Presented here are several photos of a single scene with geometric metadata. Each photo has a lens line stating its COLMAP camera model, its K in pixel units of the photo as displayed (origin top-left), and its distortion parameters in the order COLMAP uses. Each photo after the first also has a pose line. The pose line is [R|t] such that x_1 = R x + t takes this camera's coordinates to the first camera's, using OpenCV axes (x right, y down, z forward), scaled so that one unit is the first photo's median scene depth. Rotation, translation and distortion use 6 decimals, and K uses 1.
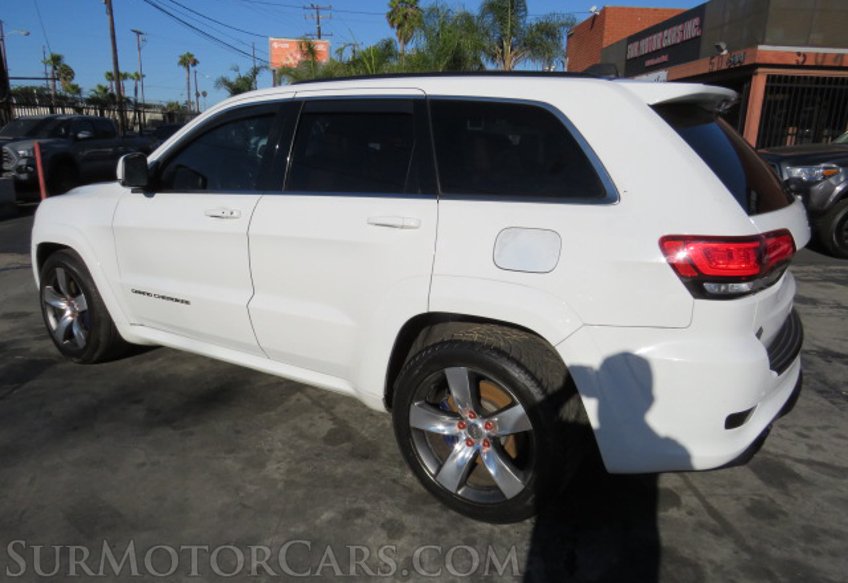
lens RADIAL K [[609.3, 0, 417.4], [0, 609.3, 300.3], [0, 0, 1]] dist [-0.033698, 0.006088]
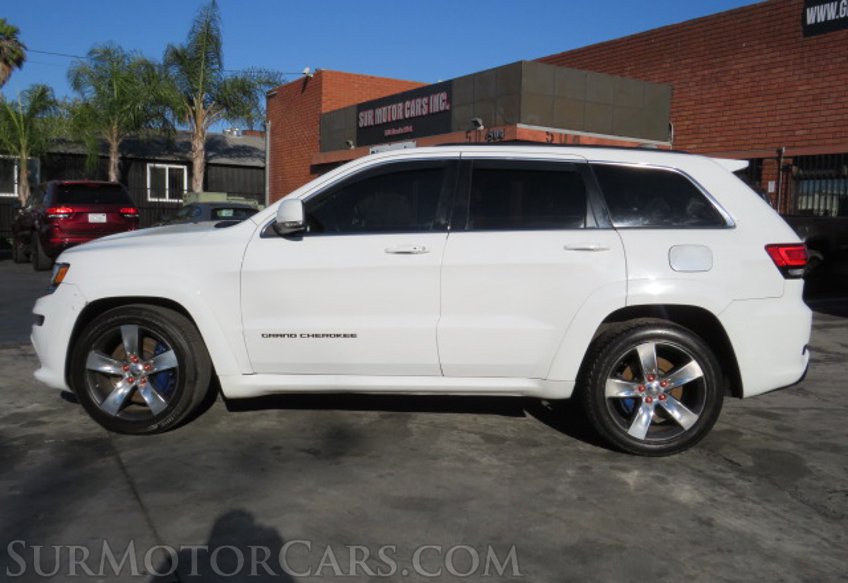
lens RADIAL K [[798.8, 0, 424.0], [0, 798.8, 291.5], [0, 0, 1]] dist [-0.035061, 0.009145]
pose [[0.868477, -0.038497, 0.494233, -0.936235], [0.120046, 0.983639, -0.134328, 0.127659], [-0.480976, 0.175991, 0.858888, -0.276112]]
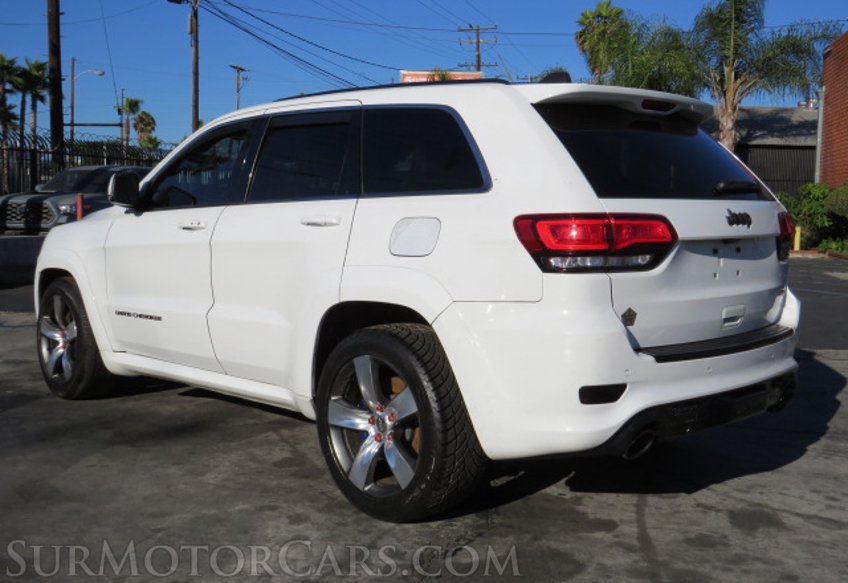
lens RADIAL K [[953.2, 0, 424.0], [0, 953.2, 291.5], [0, 0, 1]] dist [-0.082600, 0.041195]
pose [[0.975046, 0.019069, -0.221181, 0.367198], [-0.058042, 0.983547, -0.171075, 0.192701], [0.214280, 0.179644, 0.960110, -0.380100]]
